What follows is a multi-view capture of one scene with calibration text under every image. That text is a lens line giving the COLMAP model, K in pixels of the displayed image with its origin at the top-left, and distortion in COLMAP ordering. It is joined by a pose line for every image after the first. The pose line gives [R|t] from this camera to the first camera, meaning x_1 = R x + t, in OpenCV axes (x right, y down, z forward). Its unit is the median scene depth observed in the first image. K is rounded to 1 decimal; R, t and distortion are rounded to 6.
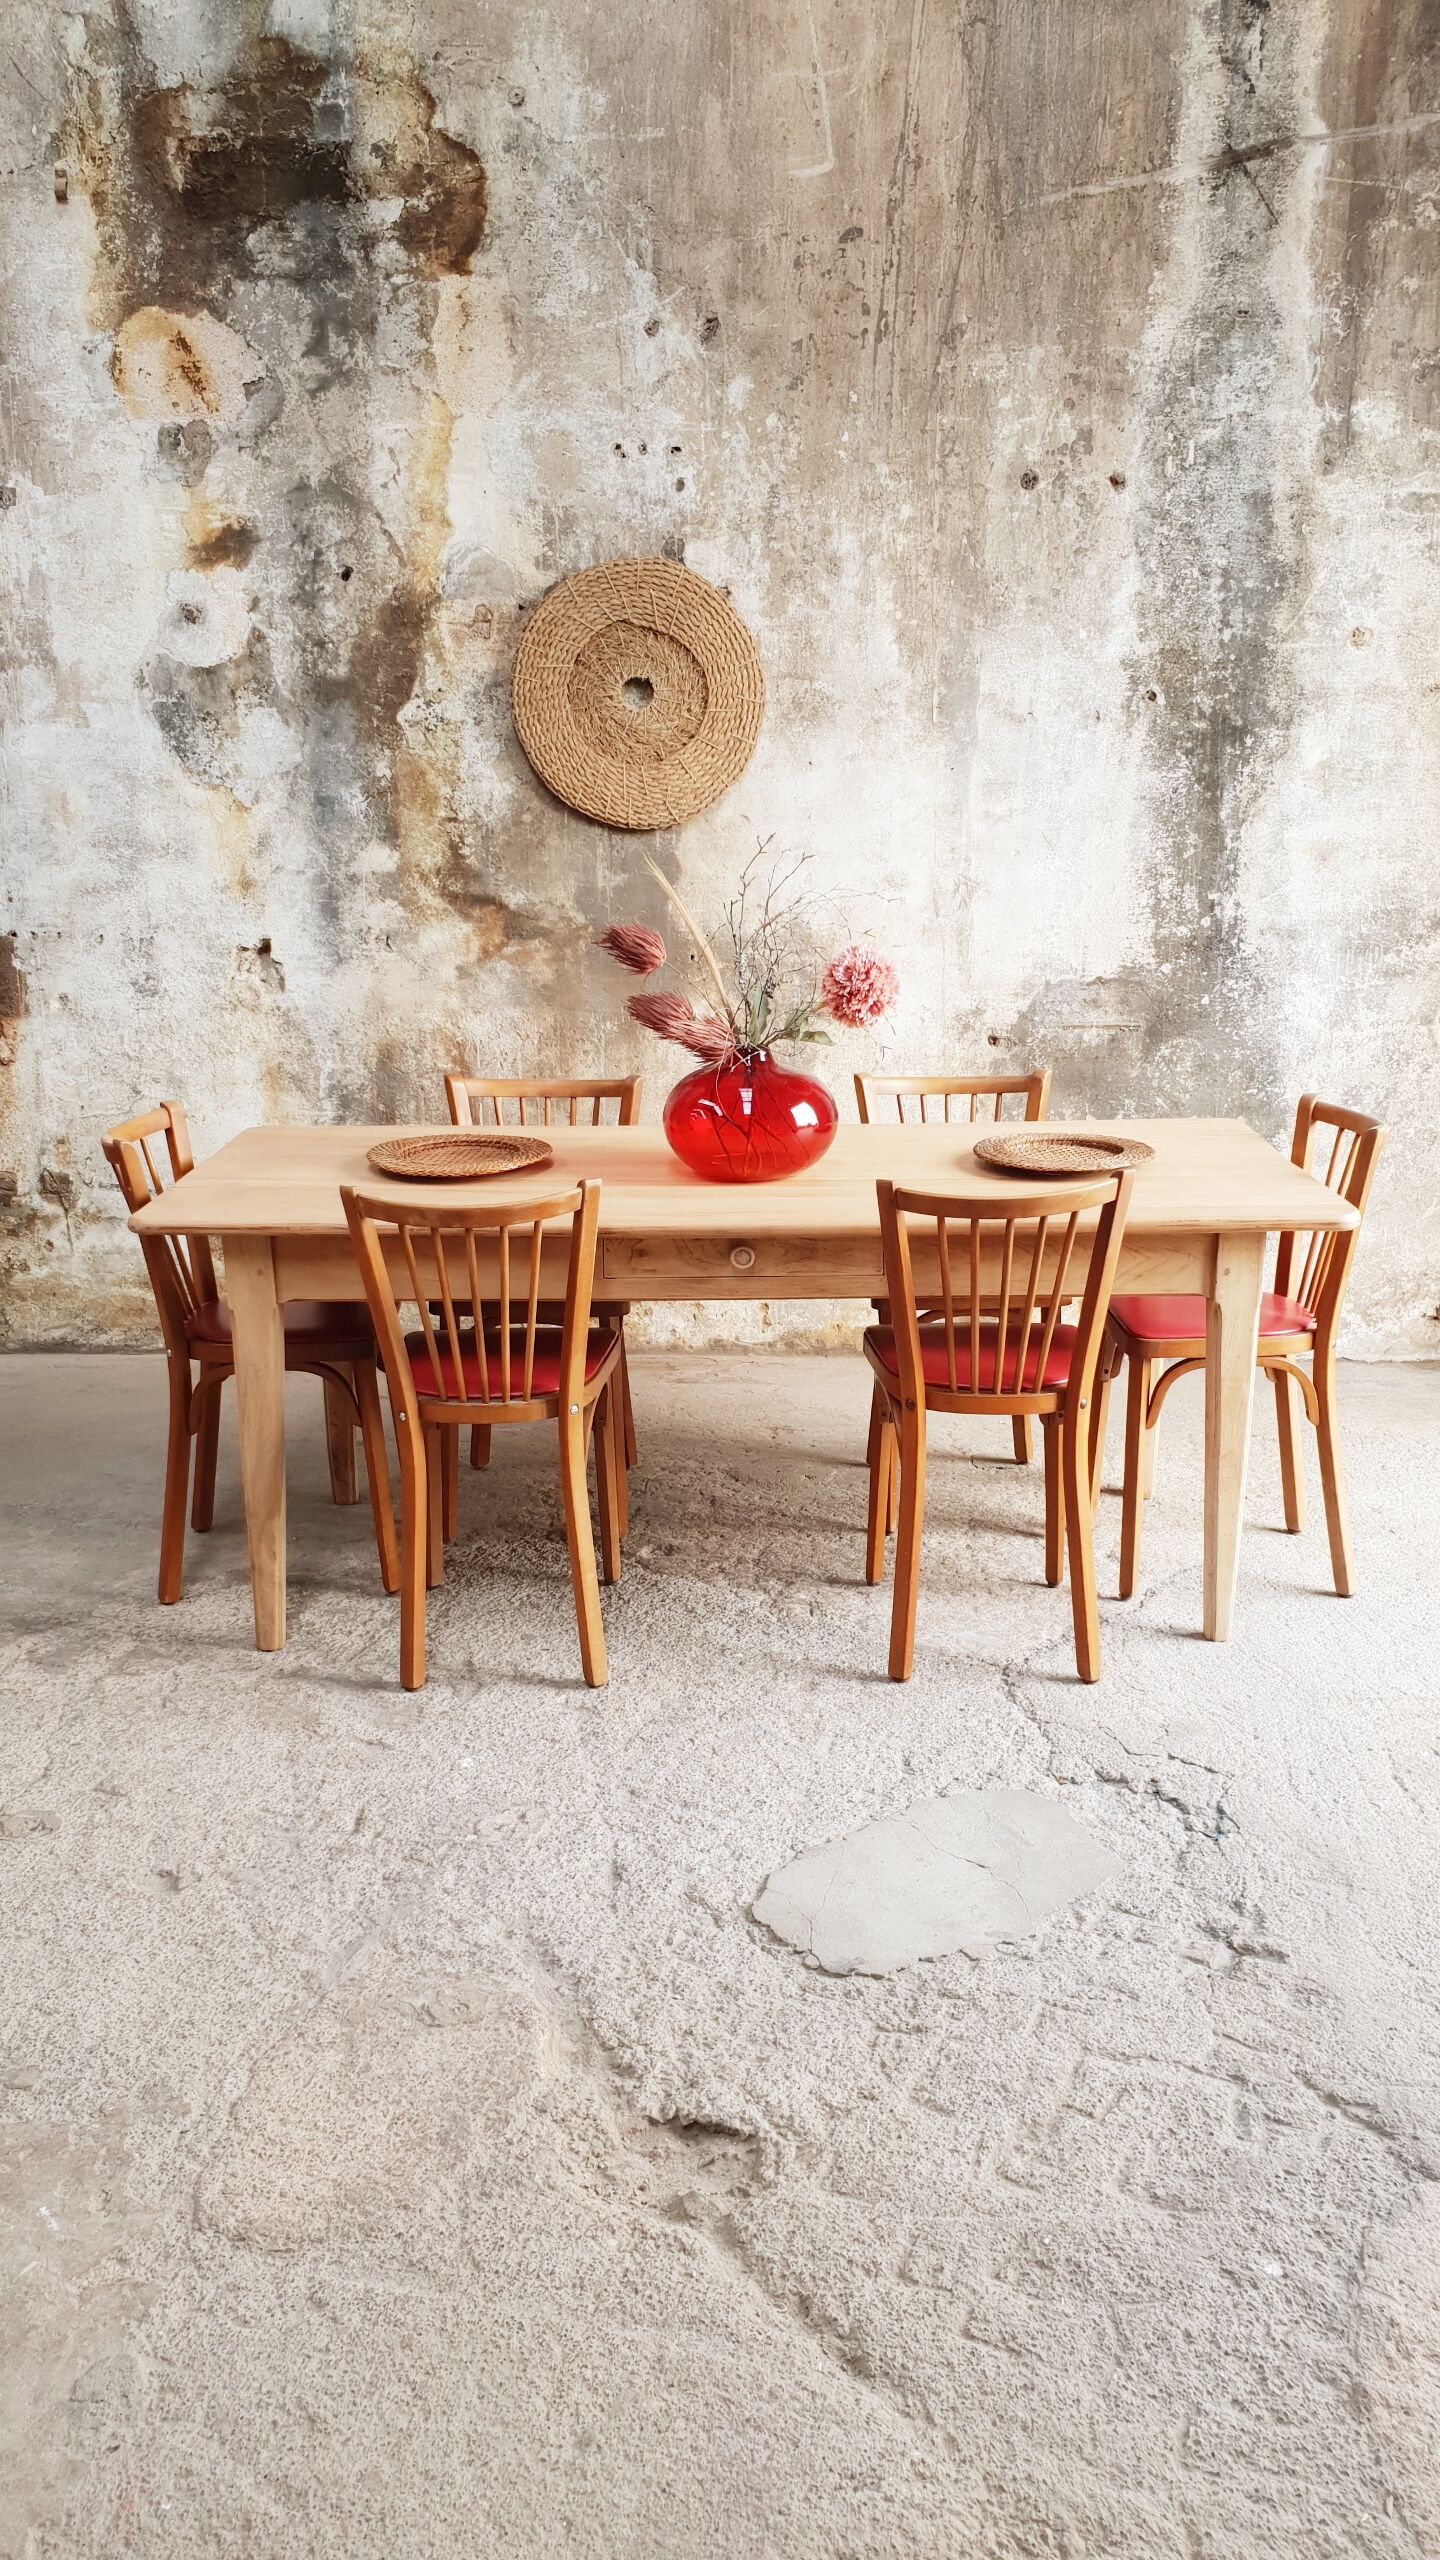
lens RADIAL K [[2015.3, 0, 776.9], [0, 2015.3, 1261.2], [0, 0, 1]] dist [-0.012914, 0.032228]
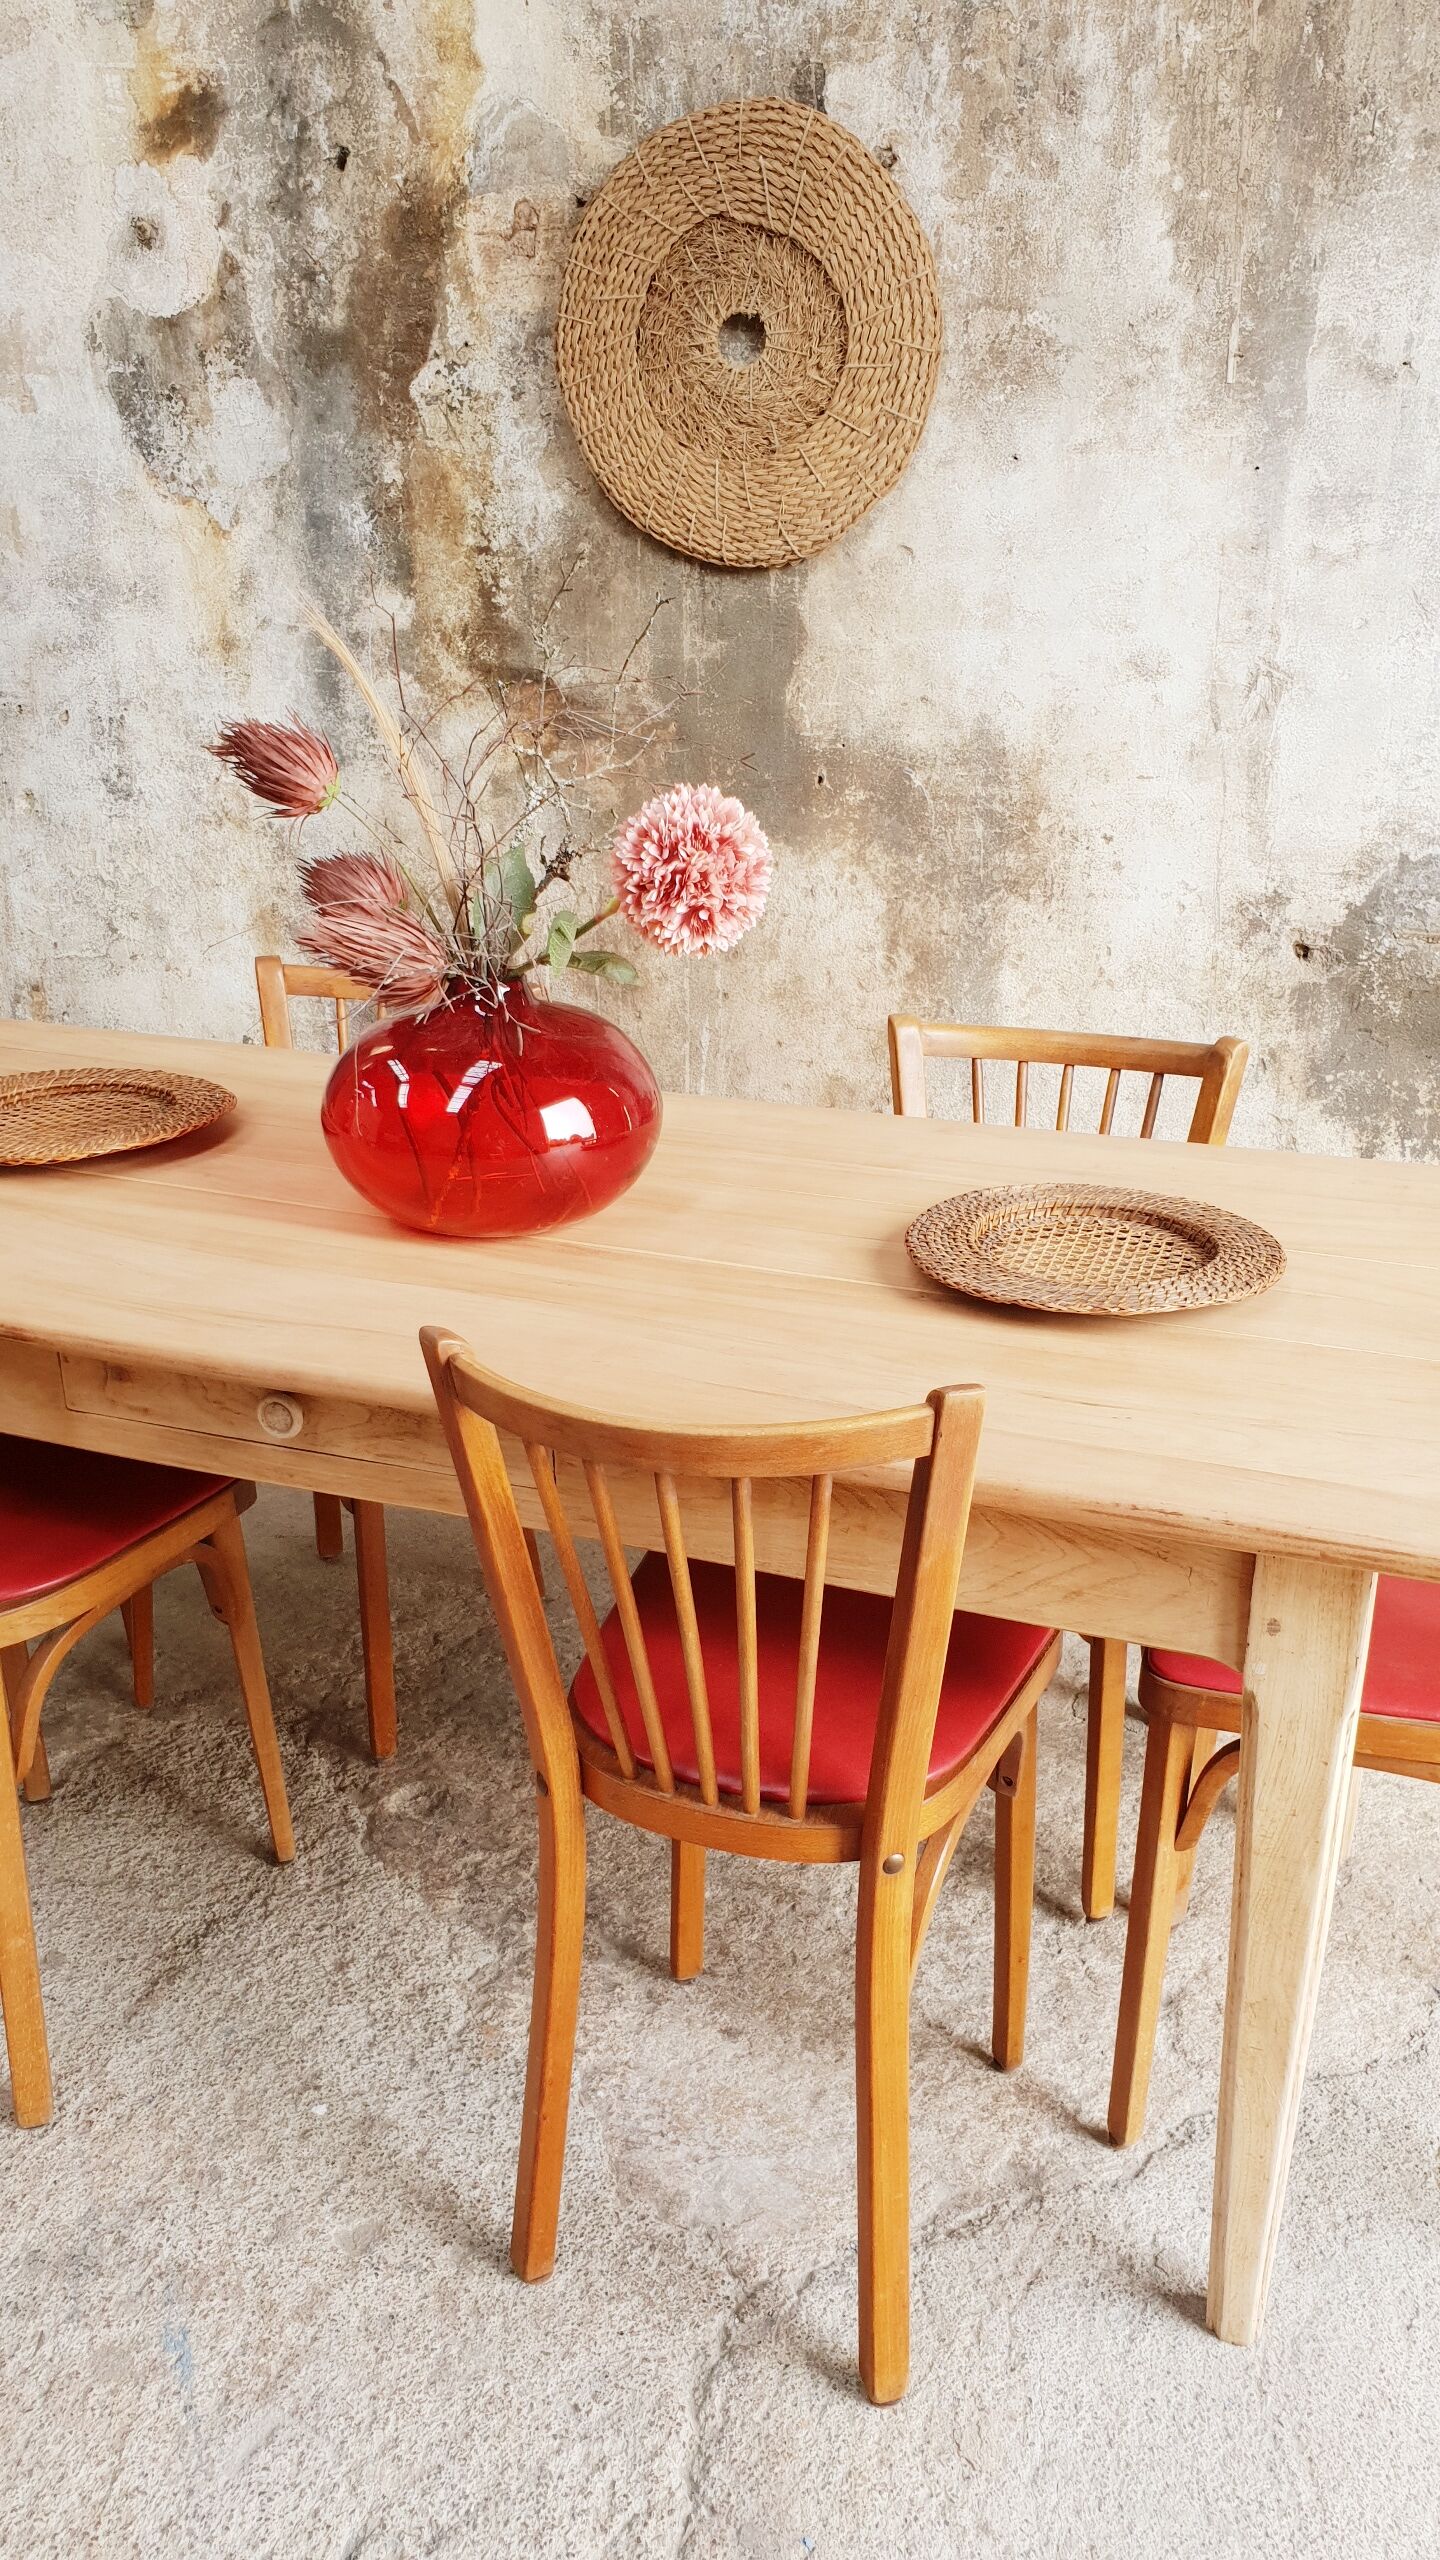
lens RADIAL K [[2015.3, 0, 769.6], [0, 2015.3, 1269.2], [0, 0, 1]] dist [-0.012914, 0.032228]
pose [[0.930620, 0.133809, -0.340650, 0.185136], [-0.098446, 0.987985, 0.119142, -0.077152], [0.352499, -0.077340, 0.932611, 0.410955]]
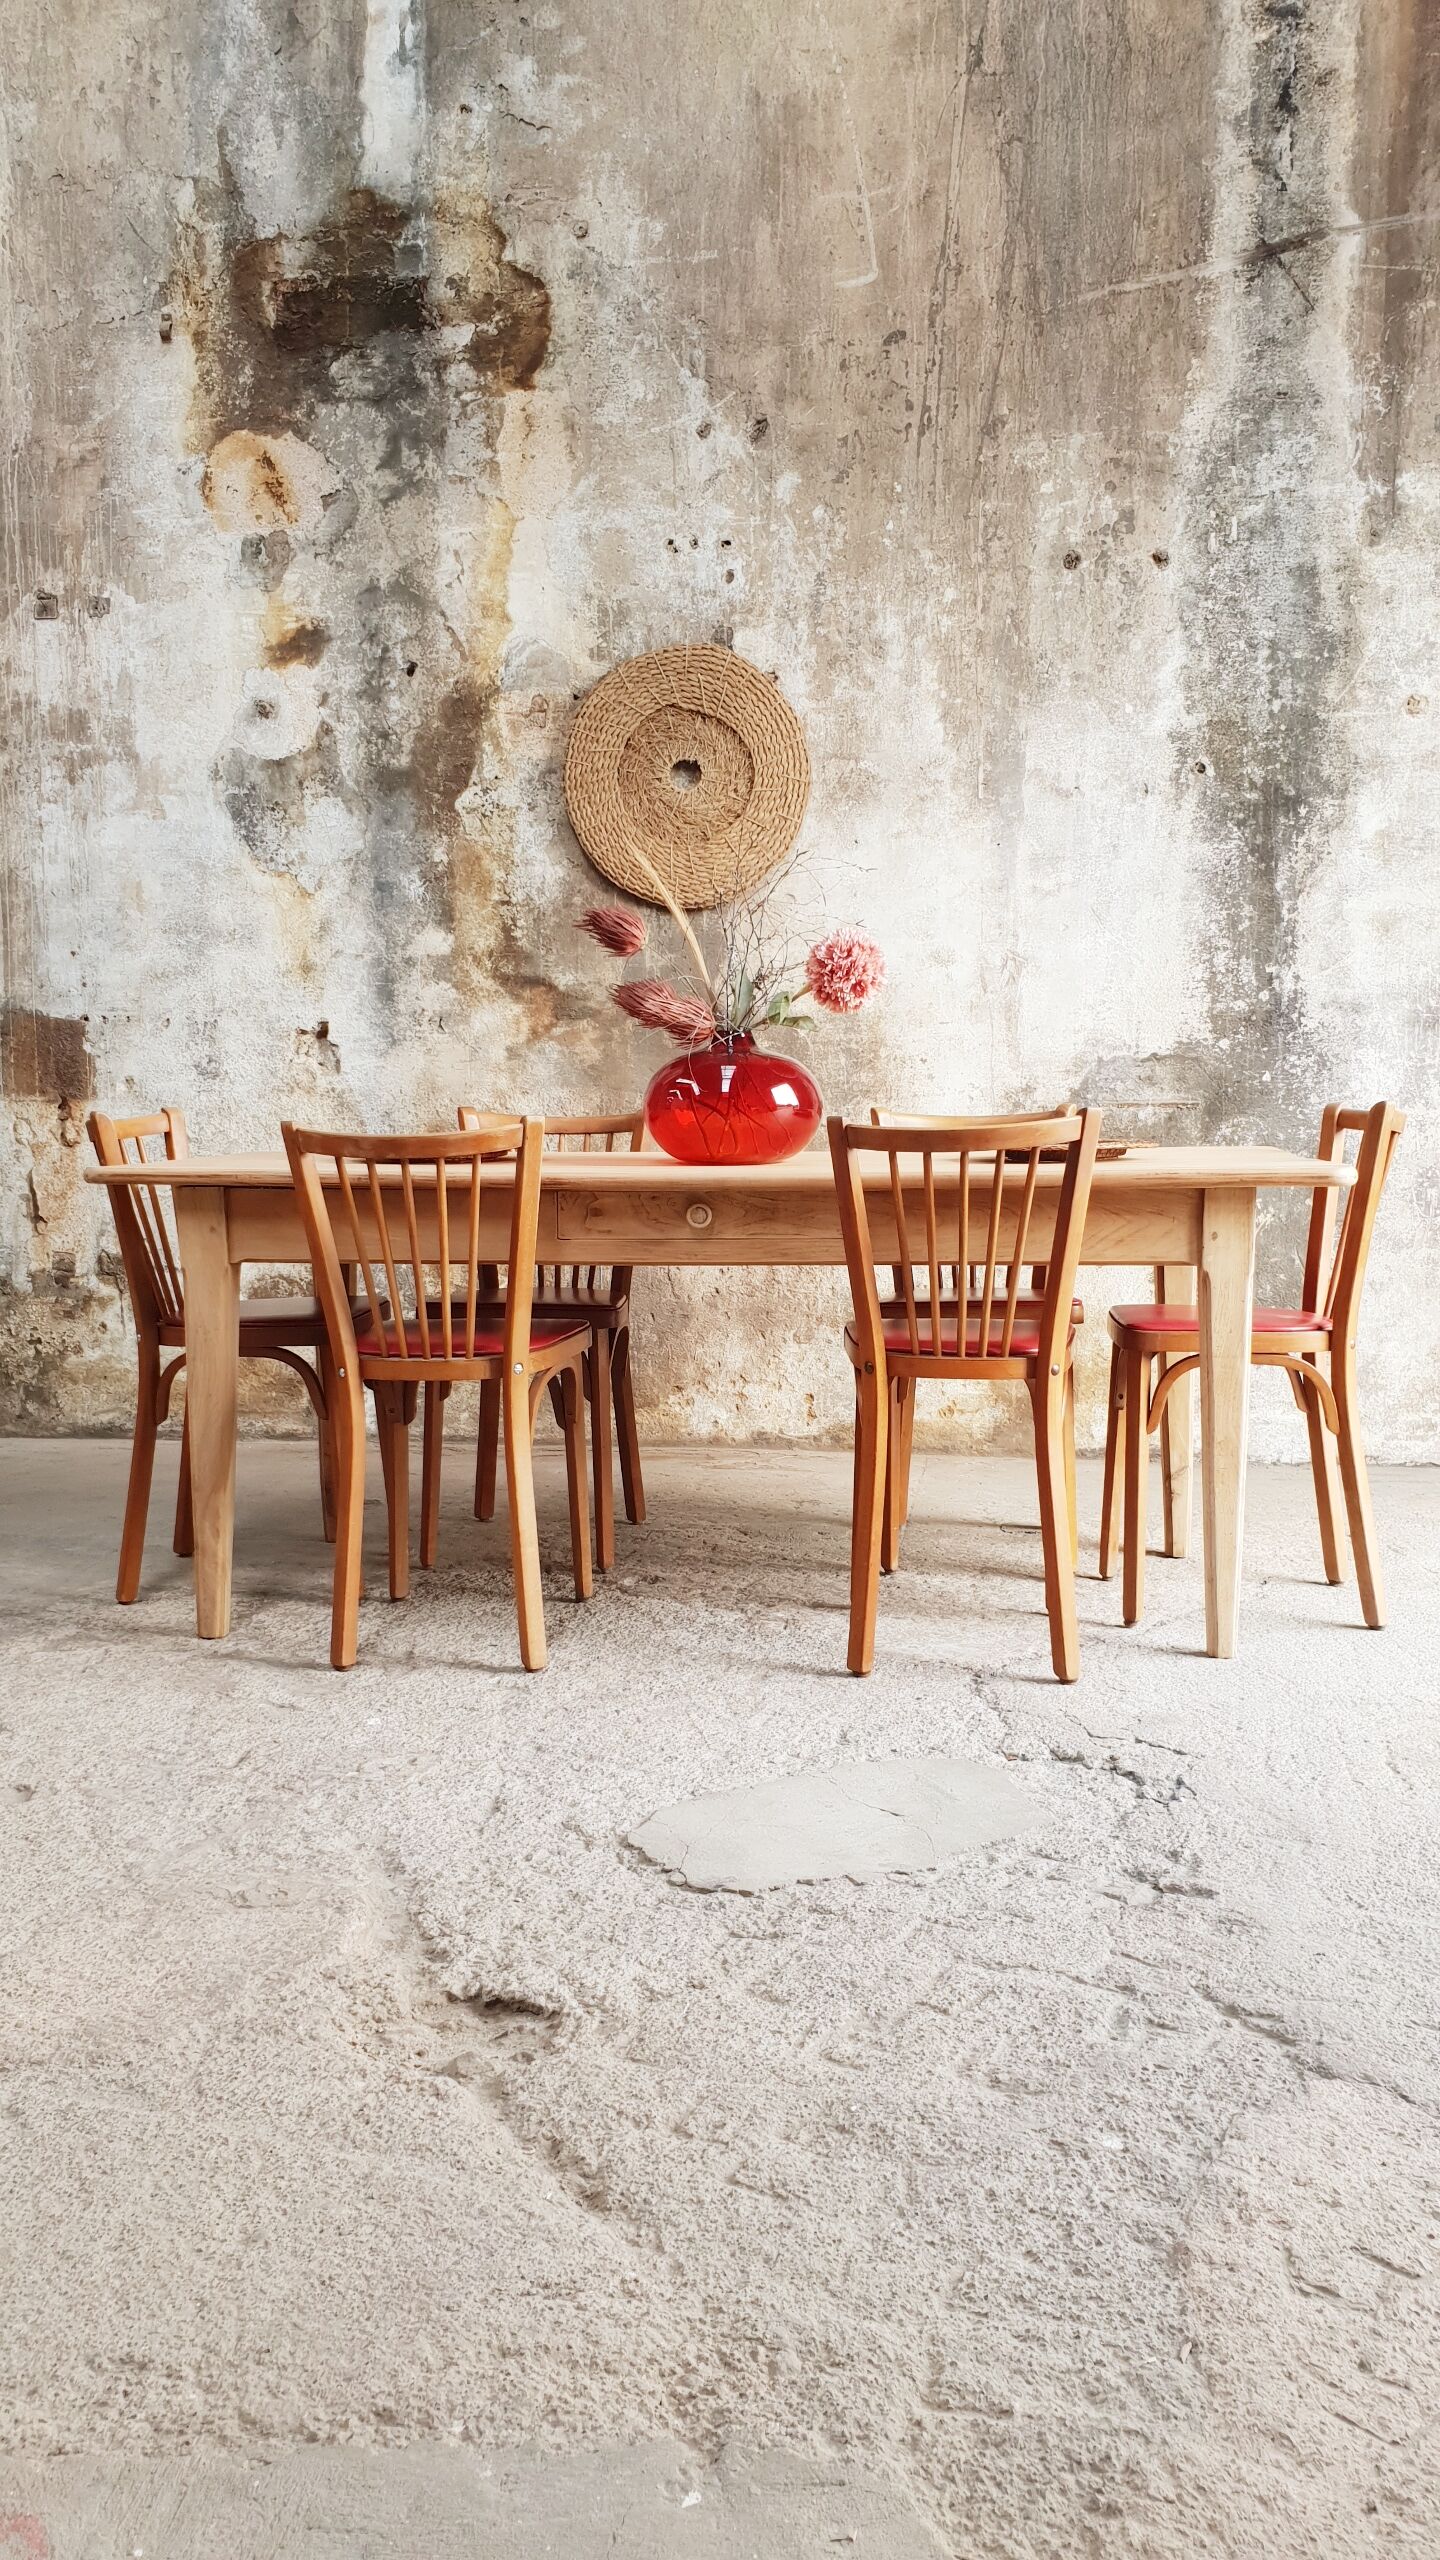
lens RADIAL K [[2015.3, 0, 781.0], [0, 2015.3, 1285.3], [0, 0, 1]] dist [-0.012914, 0.032228]
pose [[0.994466, 0.008597, -0.104708, 0.087134], [-0.024453, 0.988216, -0.151103, 0.124503], [0.102175, 0.152827, 0.982957, 0.046839]]
